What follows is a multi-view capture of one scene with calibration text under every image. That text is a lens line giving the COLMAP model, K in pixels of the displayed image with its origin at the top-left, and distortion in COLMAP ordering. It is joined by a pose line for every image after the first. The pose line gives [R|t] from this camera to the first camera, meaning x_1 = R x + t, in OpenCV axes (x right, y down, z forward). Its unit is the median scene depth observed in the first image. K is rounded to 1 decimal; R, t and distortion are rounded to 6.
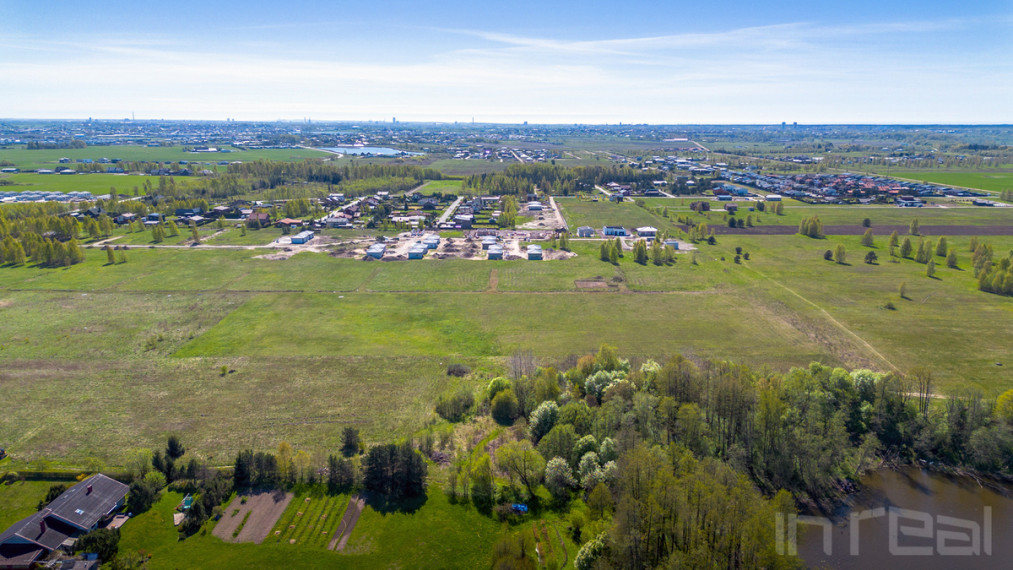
lens RADIAL K [[715.6, 0, 508.4], [0, 715.6, 283.1], [0, 0, 1]] dist [0.074704, -0.068177]
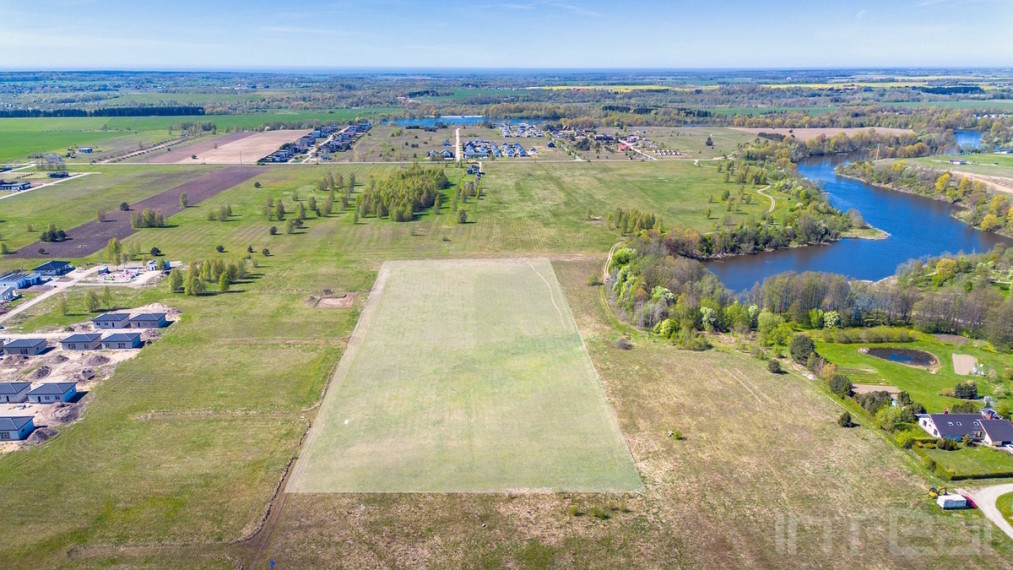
lens RADIAL K [[715.6, 0, 508.4], [0, 715.6, 283.1], [0, 0, 1]] dist [0.074704, -0.068177]
pose [[-0.041965, -0.291407, 0.955678, -1.010729], [0.221562, 0.929991, 0.293304, -0.318734], [-0.974243, 0.224050, 0.025538, 0.955797]]
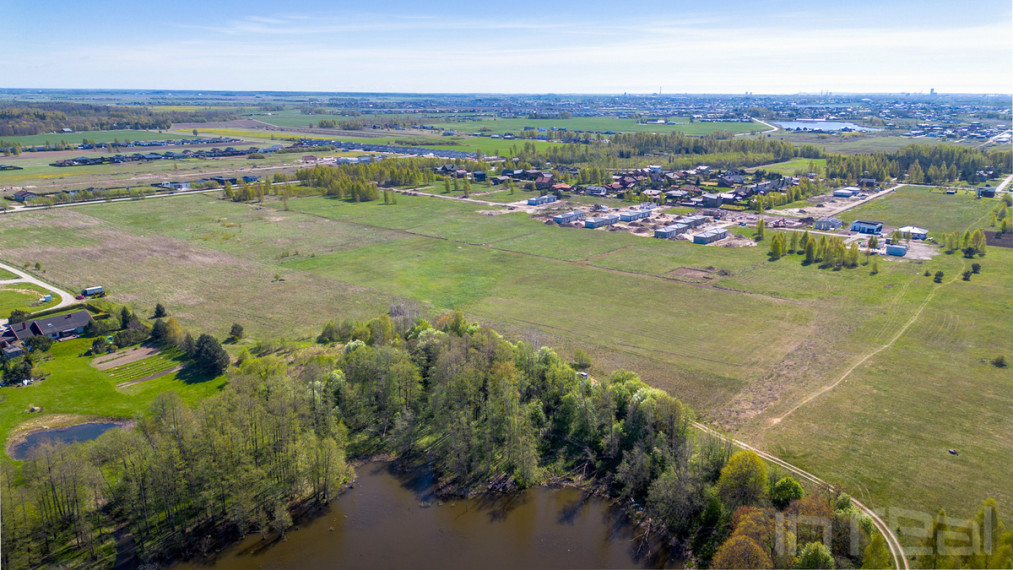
lens RADIAL K [[715.6, 0, 508.4], [0, 715.6, 283.1], [0, 0, 1]] dist [0.074704, -0.068177]
pose [[0.773192, 0.163656, -0.612692, 0.645479], [-0.142360, 0.986262, 0.083789, -0.038106], [0.617987, 0.022438, 0.785868, 0.171262]]
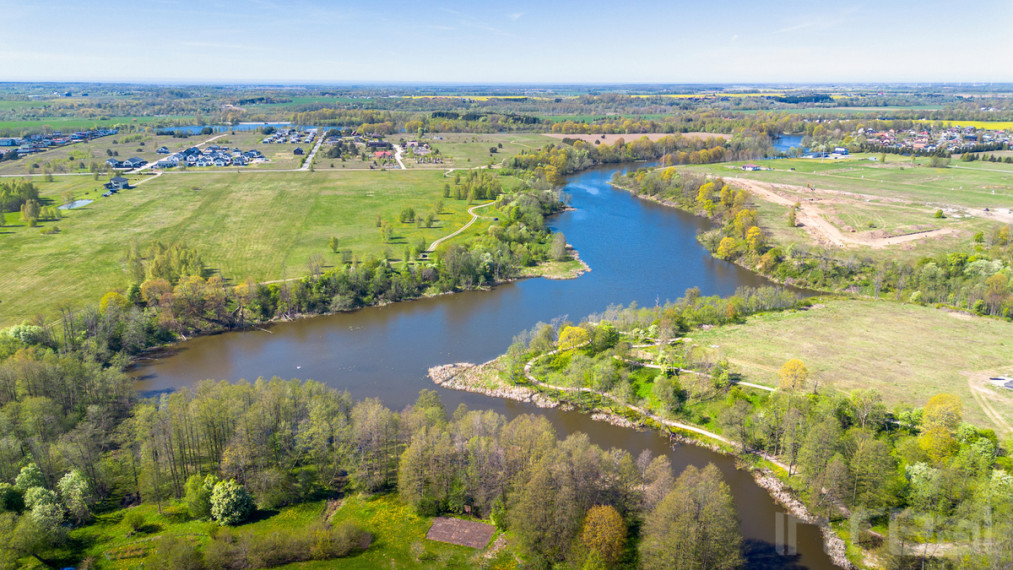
lens RADIAL K [[715.6, 0, 508.4], [0, 715.6, 283.1], [0, 0, 1]] dist [0.074704, -0.068177]
pose [[-0.172902, -0.269974, 0.947216, -0.440435], [0.216074, 0.927876, 0.303903, -0.074629], [-0.960946, 0.257214, -0.102097, 0.310790]]
